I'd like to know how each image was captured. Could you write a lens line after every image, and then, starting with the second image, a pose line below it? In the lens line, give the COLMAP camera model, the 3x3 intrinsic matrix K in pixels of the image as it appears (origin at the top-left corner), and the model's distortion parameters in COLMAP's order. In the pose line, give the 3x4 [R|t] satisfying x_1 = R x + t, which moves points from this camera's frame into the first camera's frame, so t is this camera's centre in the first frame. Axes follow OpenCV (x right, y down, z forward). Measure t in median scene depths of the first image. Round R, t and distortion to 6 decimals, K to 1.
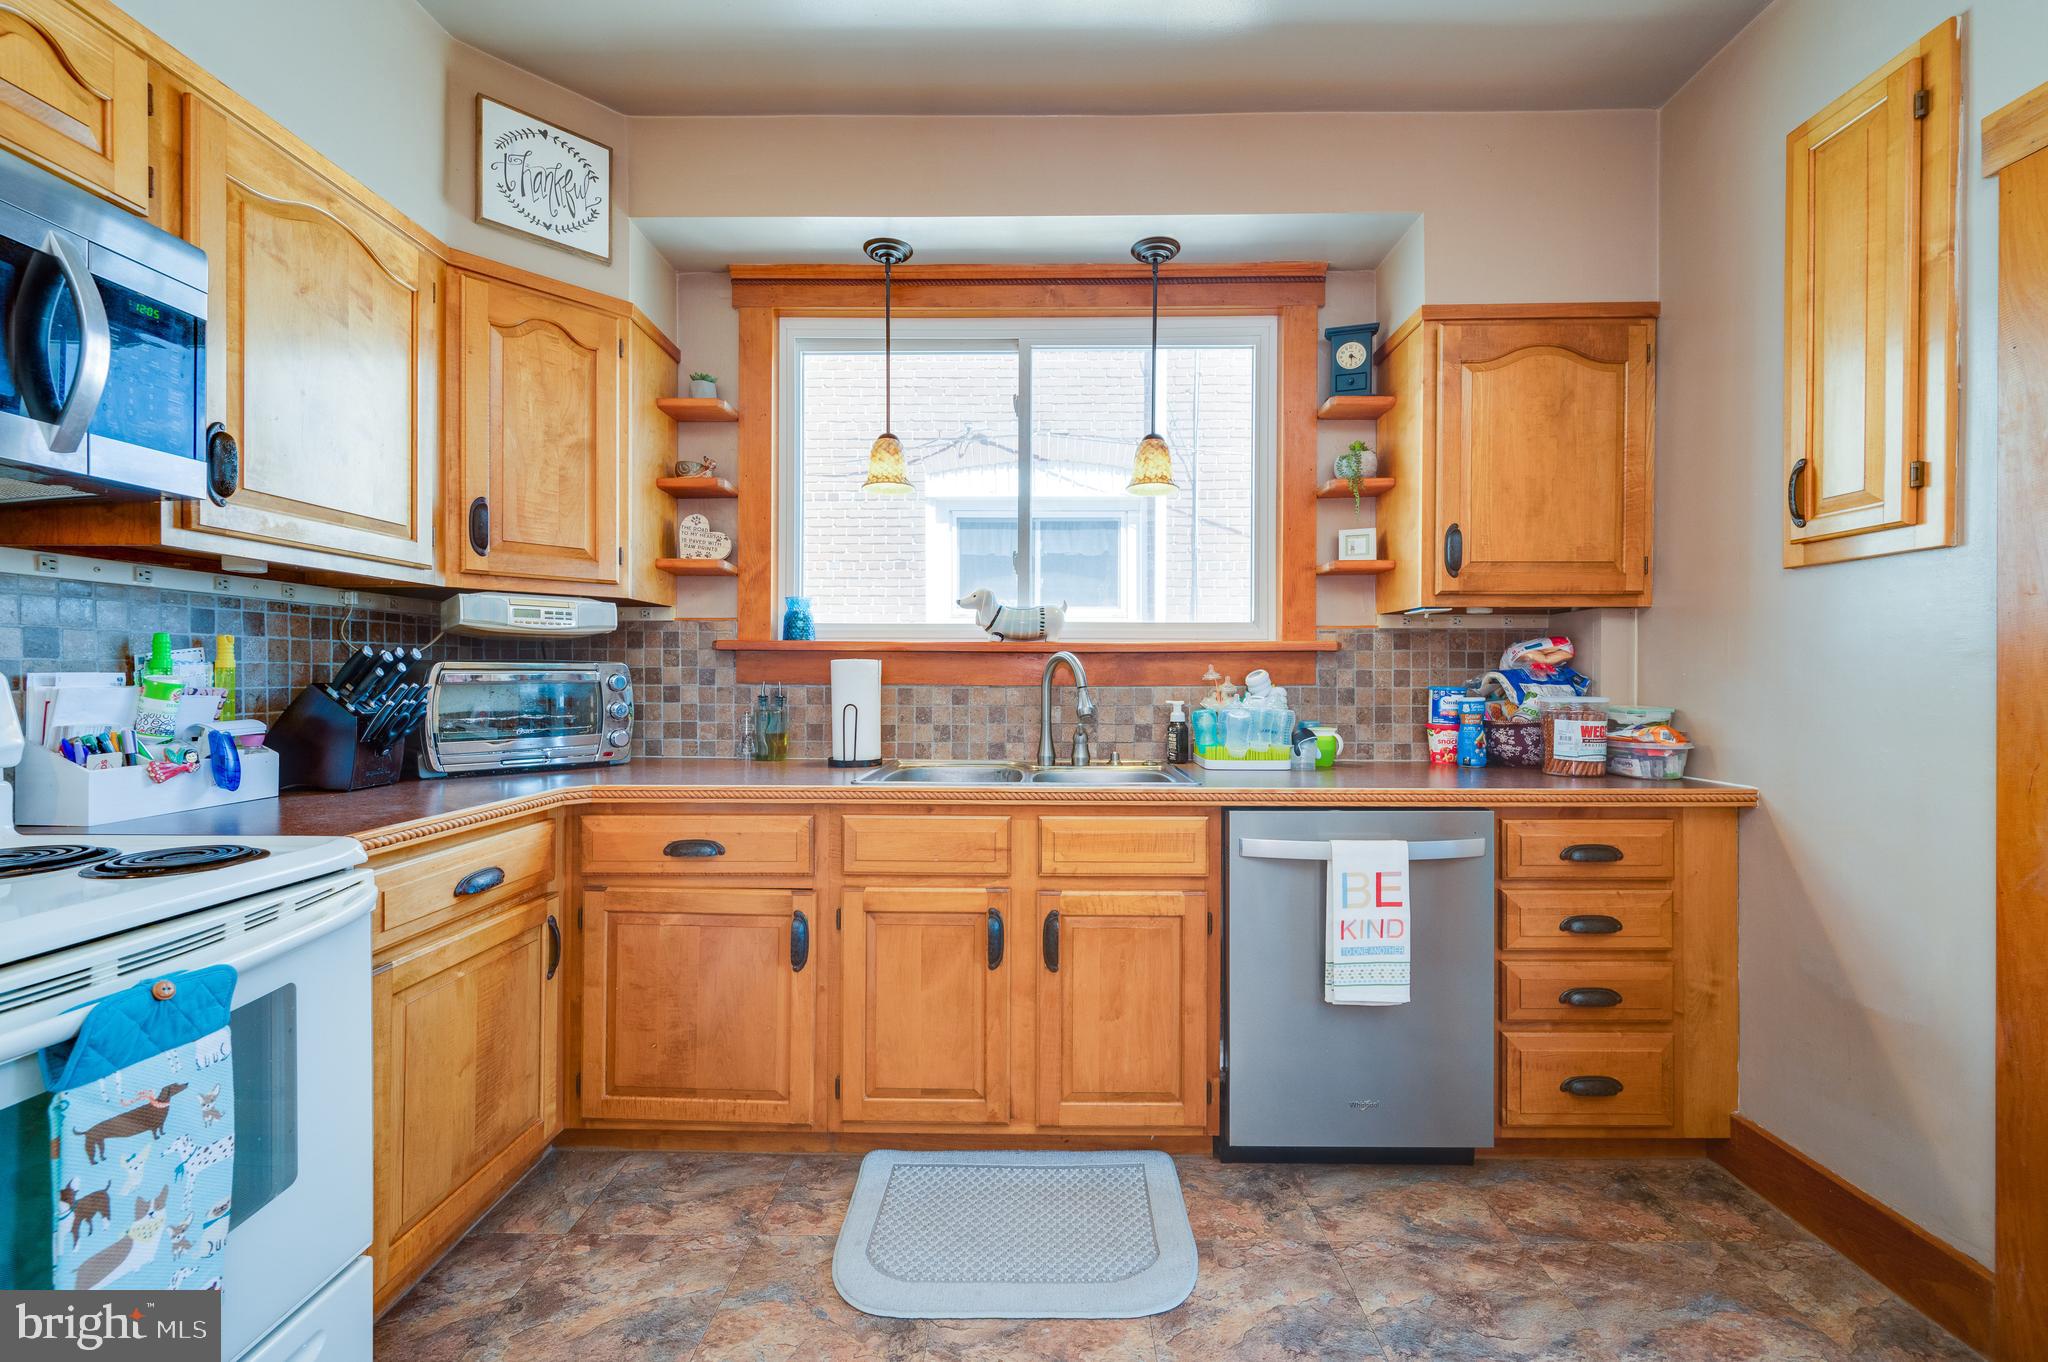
lens RADIAL K [[840.0, 0, 1020.1], [0, 840.0, 677.0], [0, 0, 1]] dist [0.000573, -0.000463]
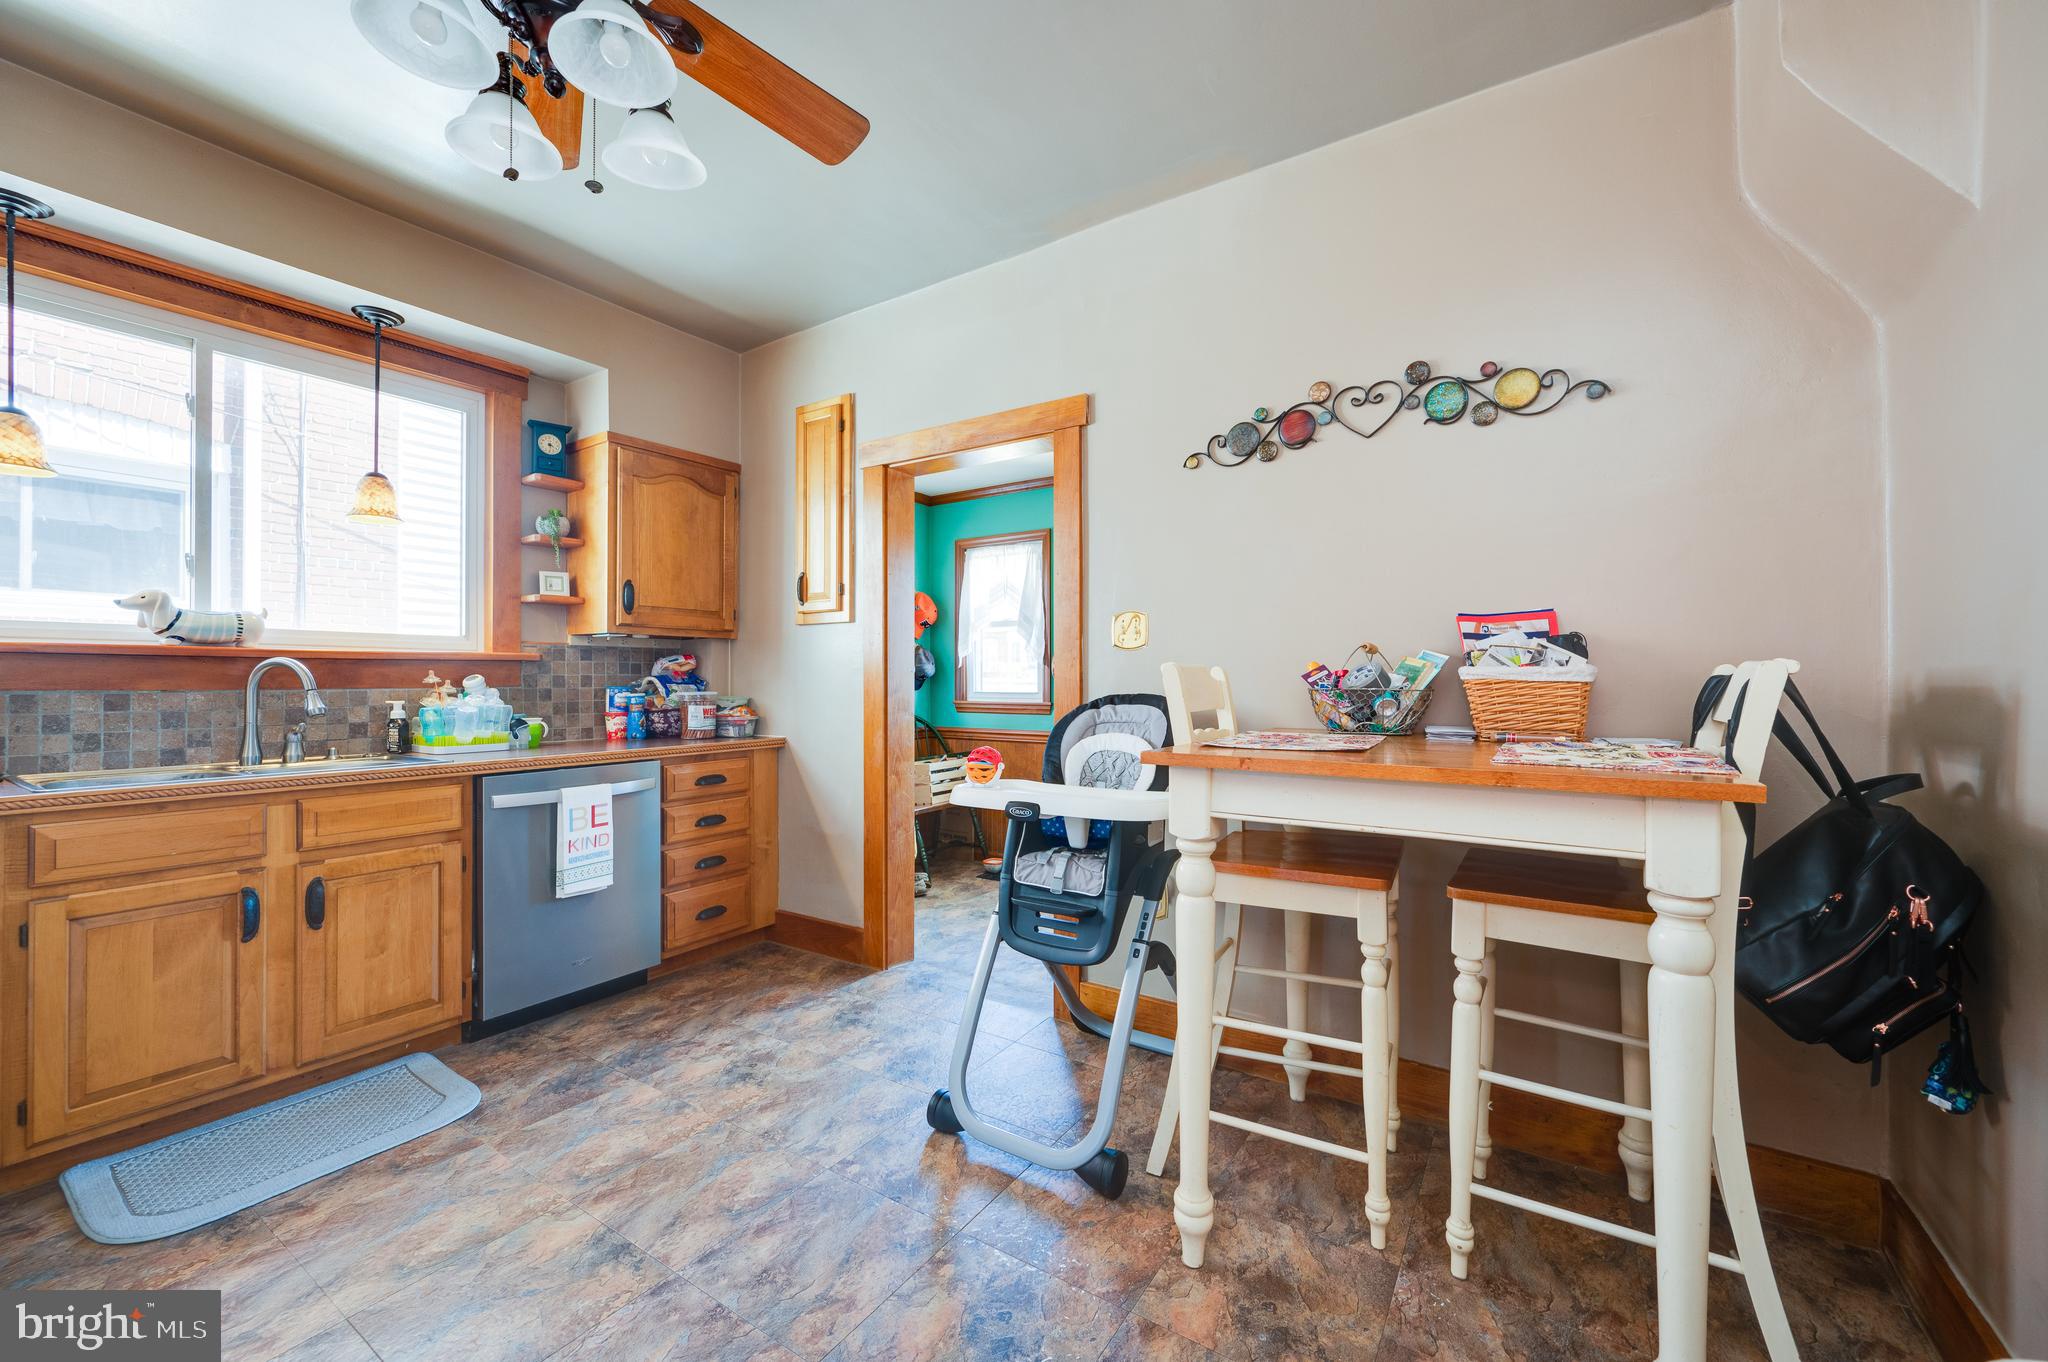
lens RADIAL K [[813.7, 0, 1035.5], [0, 813.7, 676.6], [0, 0, 1]] dist [0.001105, 0.000002]
pose [[0.527088, 0.000435, 0.849811, -0.397054], [0.003700, 0.999989, -0.002807, 0.001316], [-0.849803, 0.004624, 0.527081, -0.461046]]
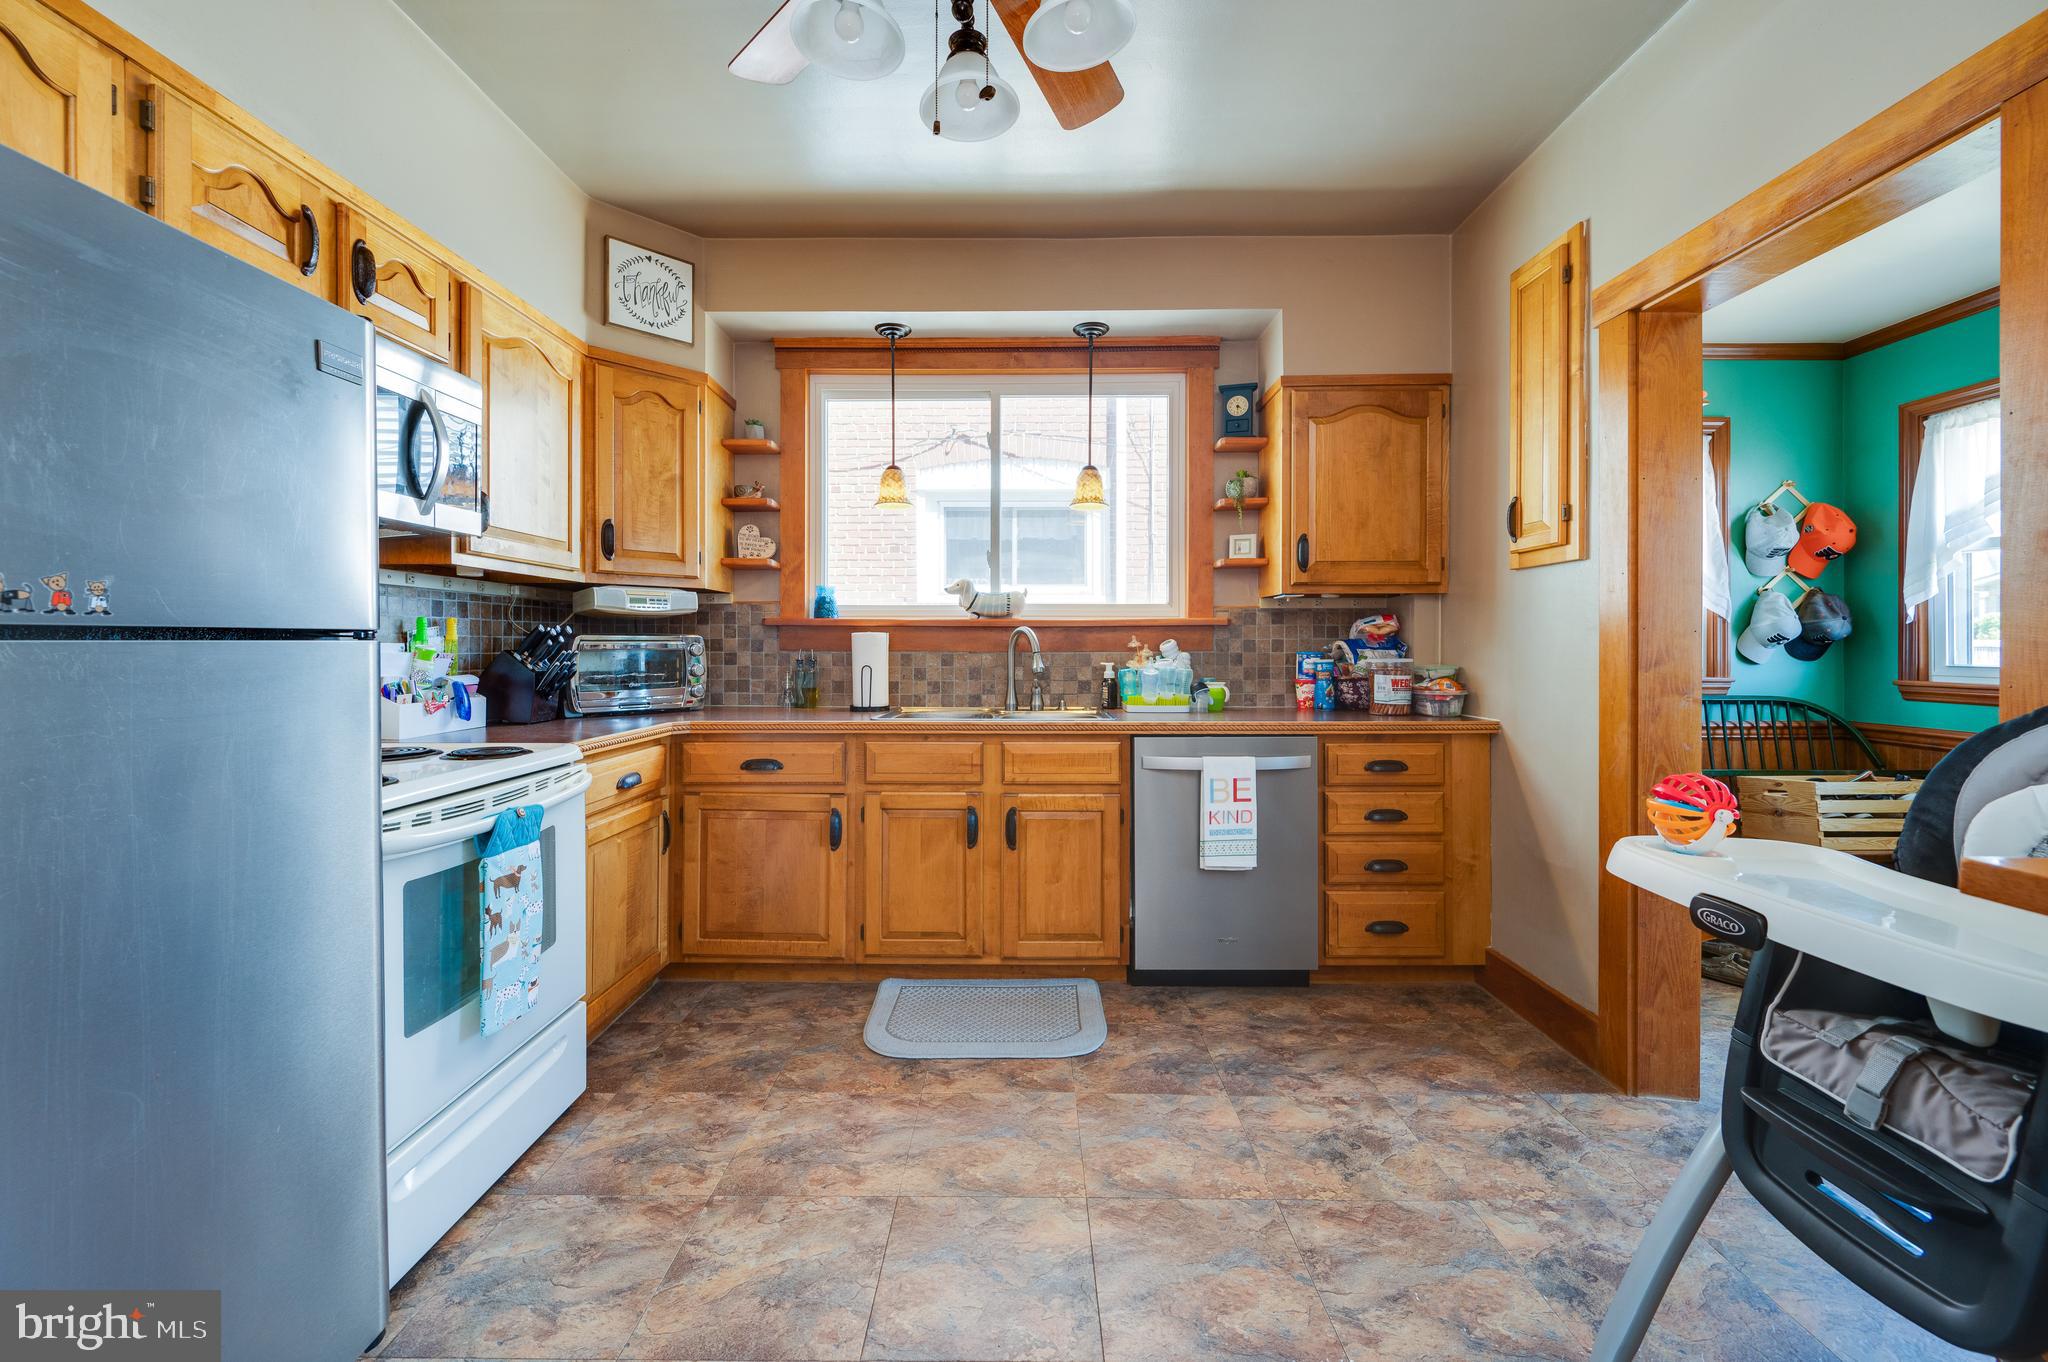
lens RADIAL K [[813.7, 0, 1009.1], [0, 813.7, 650.0], [0, 0, 1]] dist [0.001105, 0.000002]
pose [[0.999987, -0.002744, 0.004293, 0.028040], [0.002732, 0.999992, 0.002850, 0.004859], [-0.004300, -0.002838, 0.999987, -0.385361]]
